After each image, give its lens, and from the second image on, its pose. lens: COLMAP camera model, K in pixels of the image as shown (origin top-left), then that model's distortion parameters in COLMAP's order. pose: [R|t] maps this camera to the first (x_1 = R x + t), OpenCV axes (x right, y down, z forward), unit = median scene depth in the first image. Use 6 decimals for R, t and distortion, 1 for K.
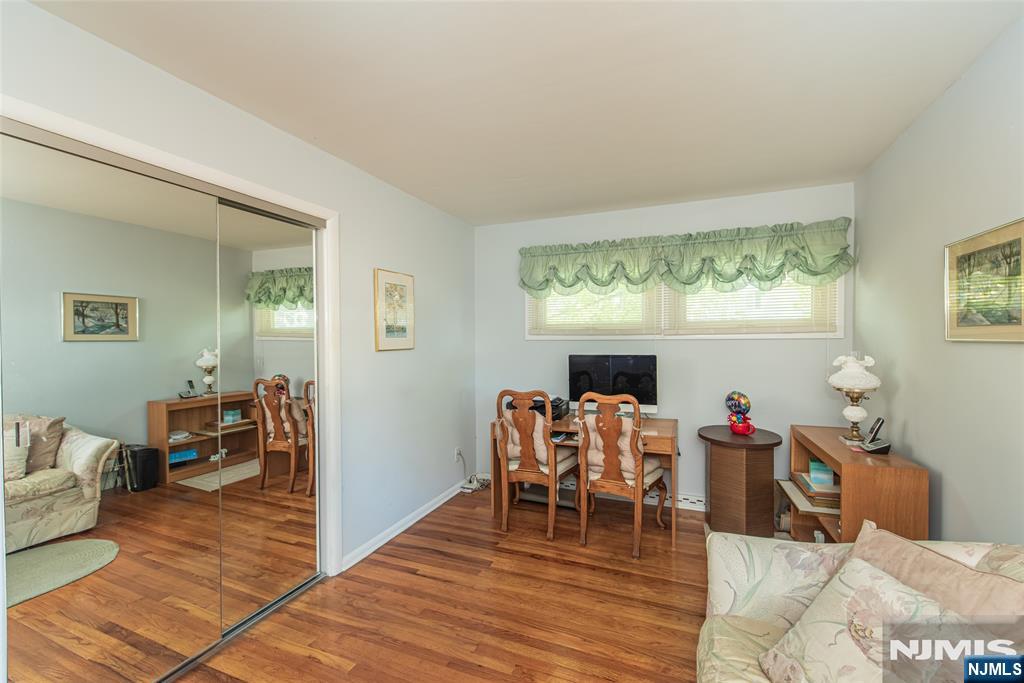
lens RADIAL K [[408.8, 0, 512.4], [0, 408.8, 351.6], [0, 0, 1]] dist [0.001054, 0.000020]
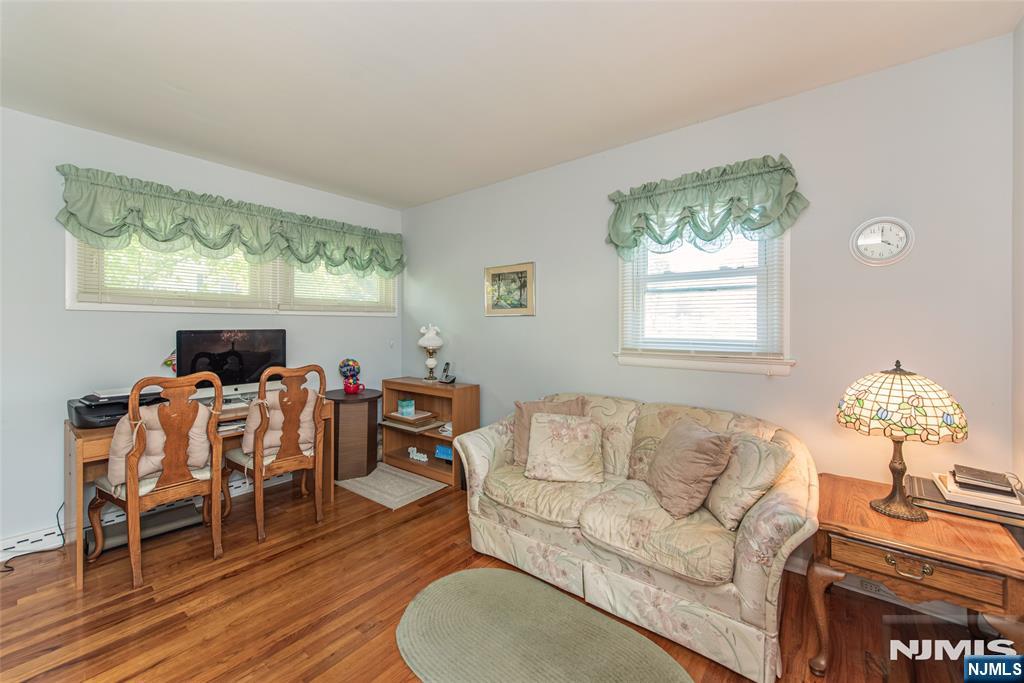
lens RADIAL K [[412.9, 0, 519.4], [0, 412.9, 331.3], [0, 0, 1]] dist [0.002287, 0.000127]
pose [[0.278897, -0.008580, 0.960283, -0.479795], [0.027326, 0.999626, 0.000996, 0.029601], [-0.959932, 0.025963, 0.279027, 0.180119]]
